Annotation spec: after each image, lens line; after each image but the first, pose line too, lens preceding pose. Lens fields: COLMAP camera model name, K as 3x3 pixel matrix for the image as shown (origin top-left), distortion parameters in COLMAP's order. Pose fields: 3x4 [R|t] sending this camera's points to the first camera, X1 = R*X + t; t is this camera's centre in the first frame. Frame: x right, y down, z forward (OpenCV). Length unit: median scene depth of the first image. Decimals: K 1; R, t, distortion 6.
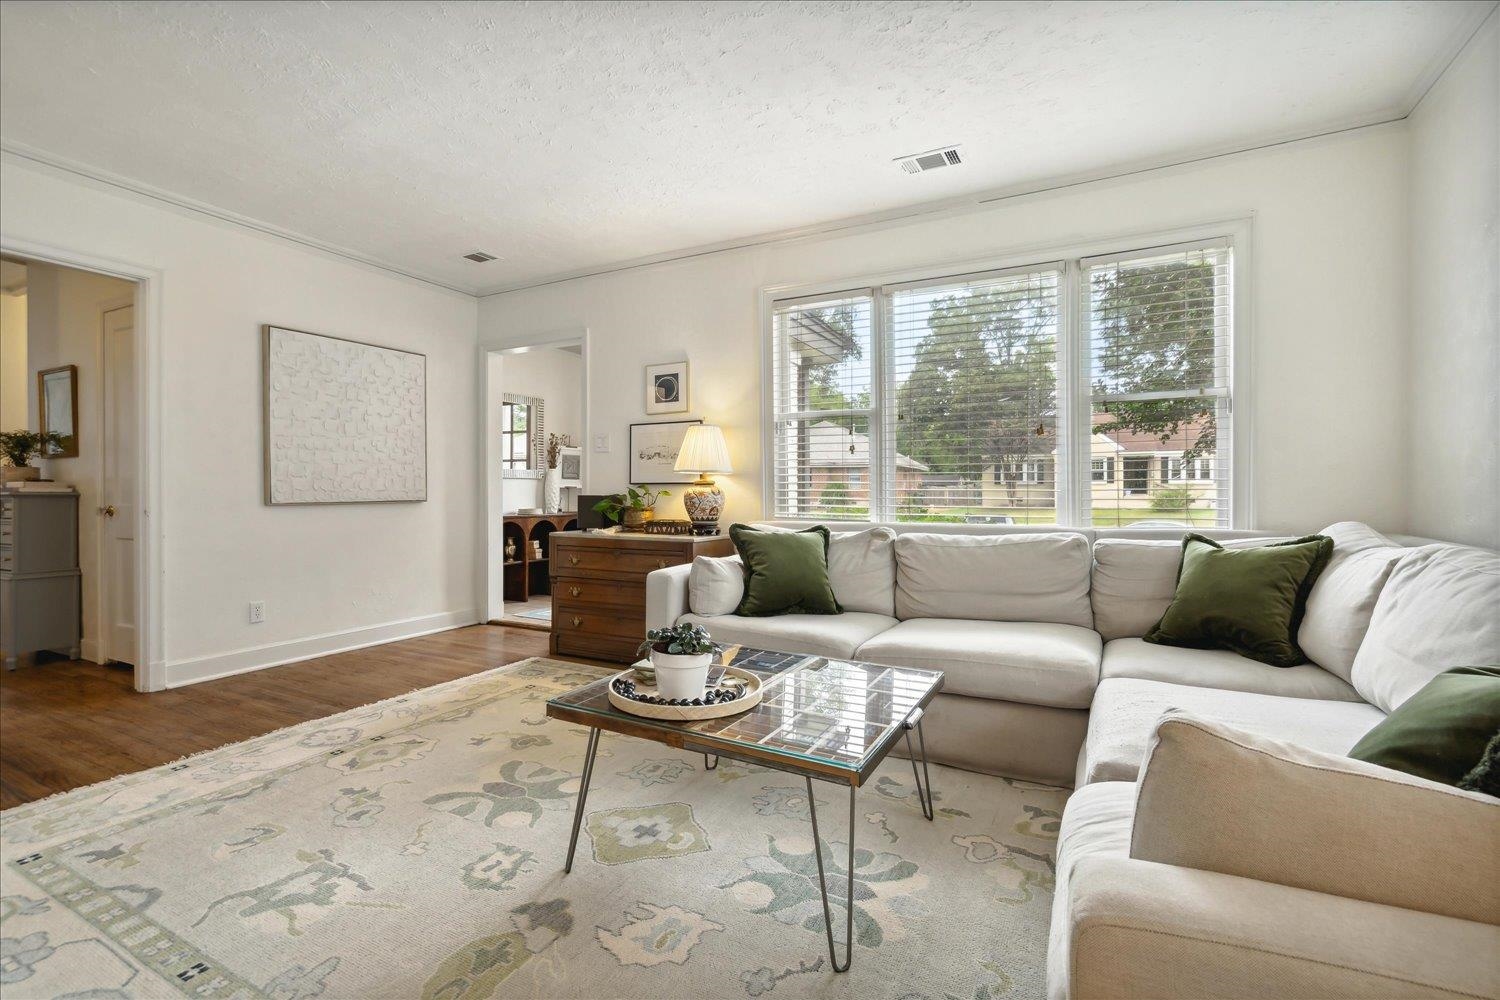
lens RADIAL K [[685.9, 0, 748.0], [0, 685.9, 495.3], [0, 0, 1]] dist [-0.005343, 0.002505]
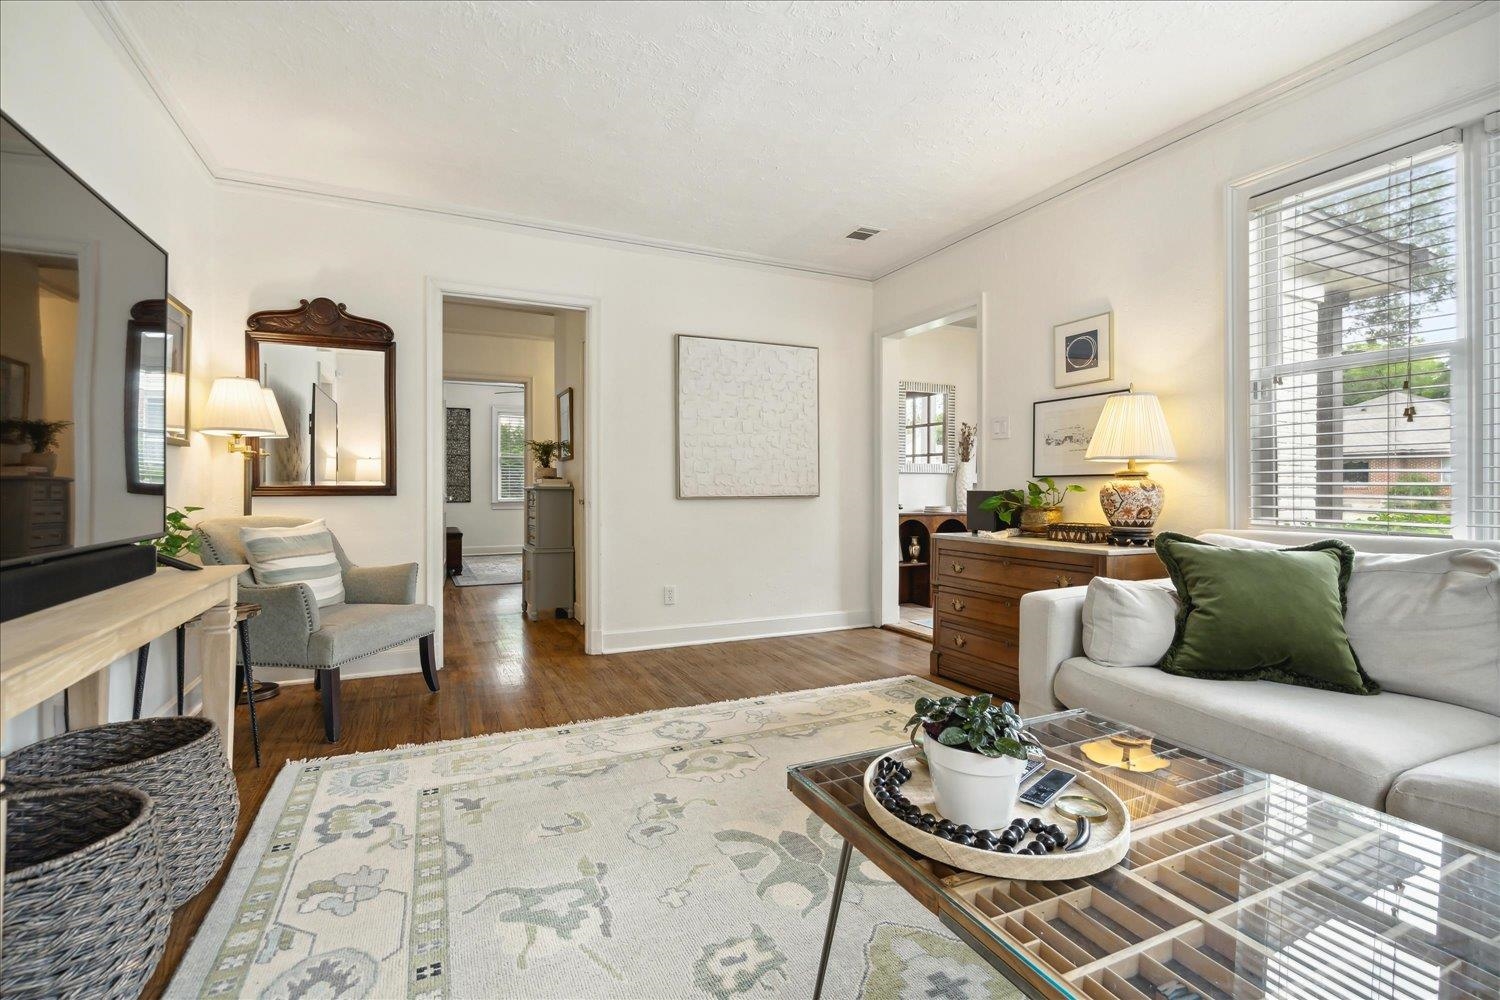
lens RADIAL K [[685.9, 0, 748.6], [0, 685.9, 494.2], [0, 0, 1]] dist [-0.005343, 0.002505]
pose [[0.797625, 0.006023, -0.603124, 0.057619], [-0.005225, 0.999982, 0.003077, 0.003553], [0.603131, 0.000697, 0.797642, 0.204039]]
